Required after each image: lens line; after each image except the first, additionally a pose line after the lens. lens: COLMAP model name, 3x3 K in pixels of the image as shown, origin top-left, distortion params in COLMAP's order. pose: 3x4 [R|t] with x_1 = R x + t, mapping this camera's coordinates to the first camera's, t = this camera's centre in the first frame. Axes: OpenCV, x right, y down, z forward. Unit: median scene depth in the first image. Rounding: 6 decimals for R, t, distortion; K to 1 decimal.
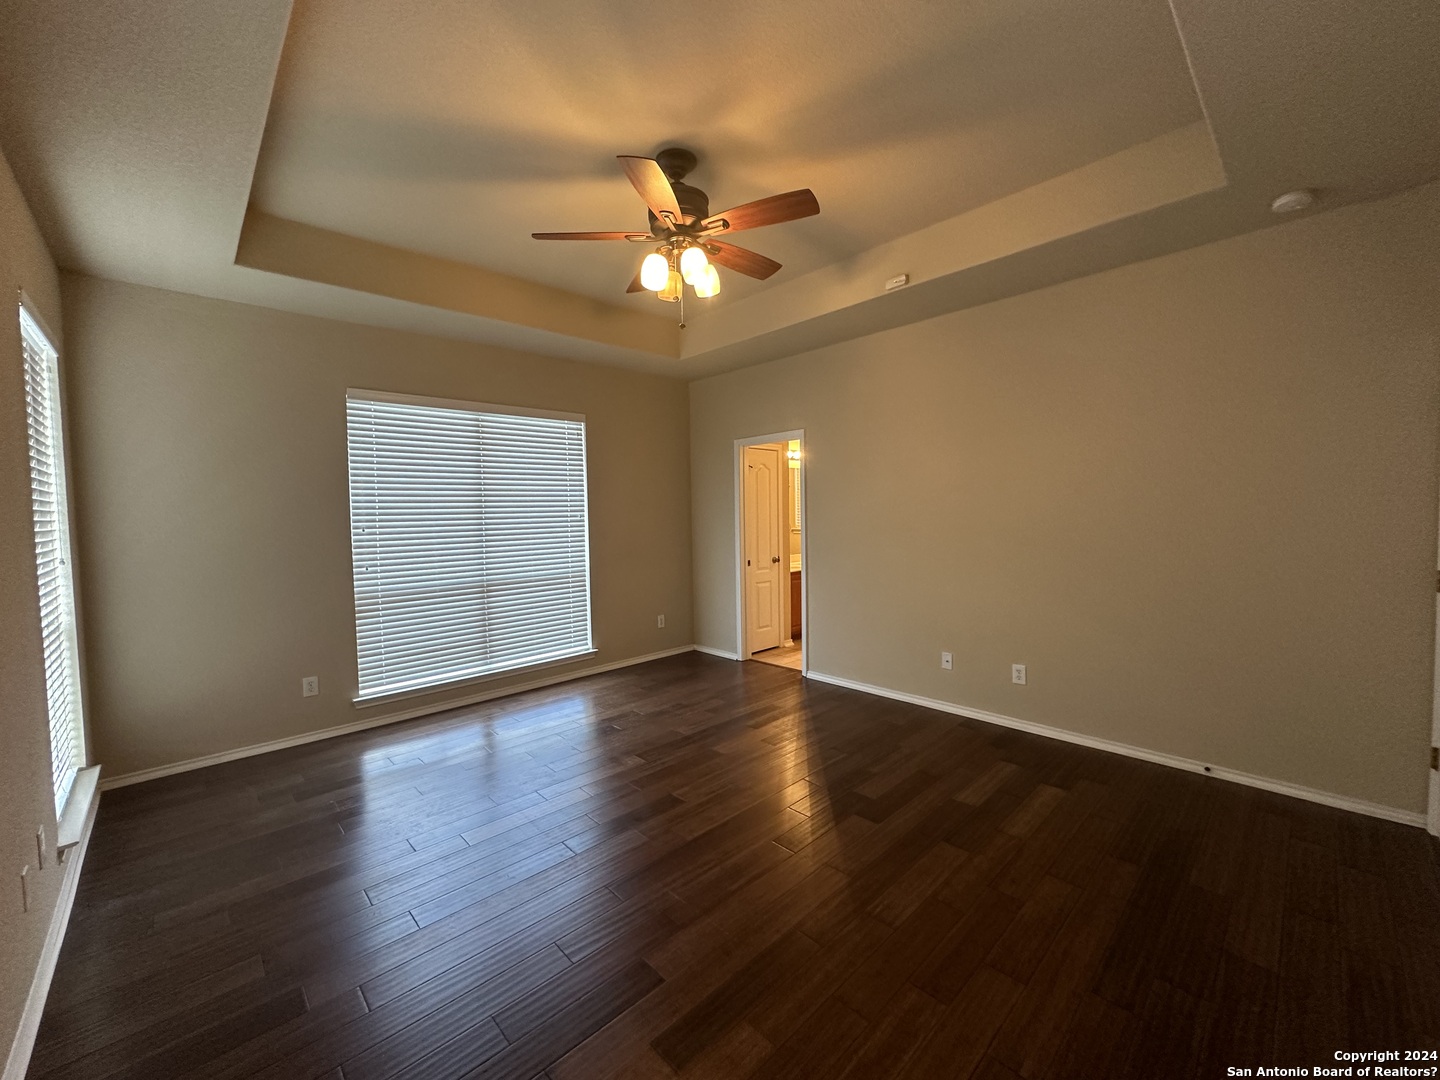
lens RADIAL K [[573.7, 0, 721.8], [0, 573.7, 536.2], [0, 0, 1]] dist [-0.001437, 0.000071]
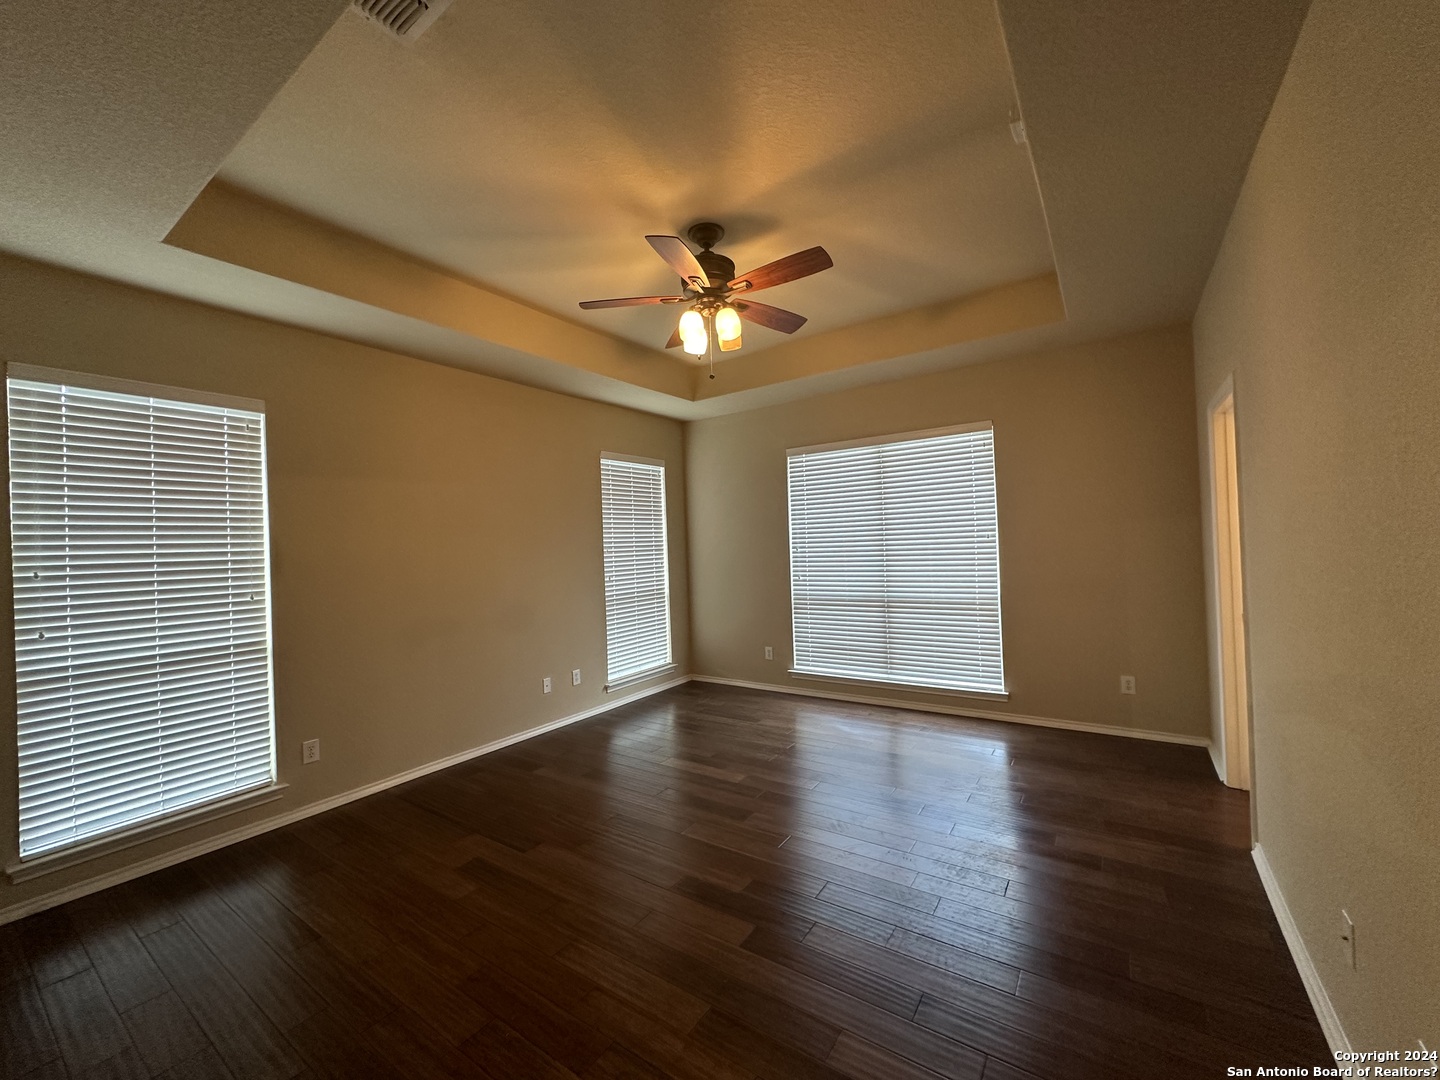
lens RADIAL K [[573.7, 0, 721.8], [0, 573.7, 536.2], [0, 0, 1]] dist [-0.001437, 0.000071]
pose [[0.192710, -0.004209, -0.981247, 0.697809], [-0.005179, 0.999973, -0.005307, -0.035831], [0.981242, 0.006104, 0.192683, 0.553197]]
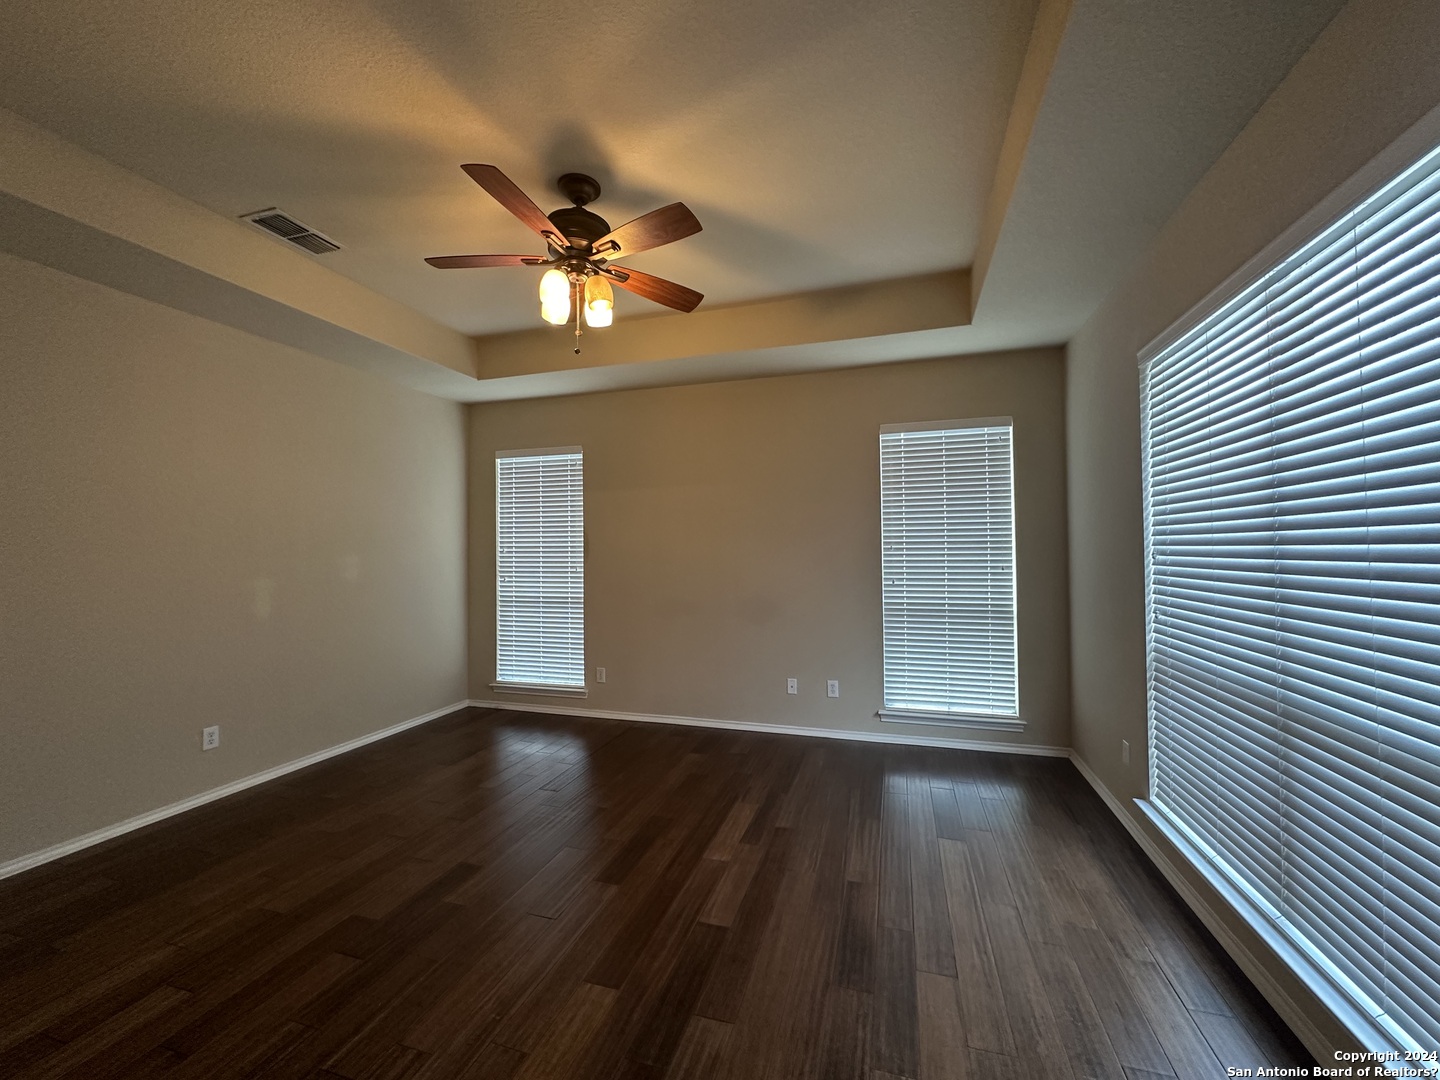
lens RADIAL K [[573.7, 0, 721.8], [0, 573.7, 536.2], [0, 0, 1]] dist [-0.001437, 0.000071]
pose [[-0.875193, -0.000802, -0.483774, 0.131765], [-0.003701, 0.999980, 0.005037, -0.032508], [0.483760, 0.006199, -0.875179, 1.335950]]
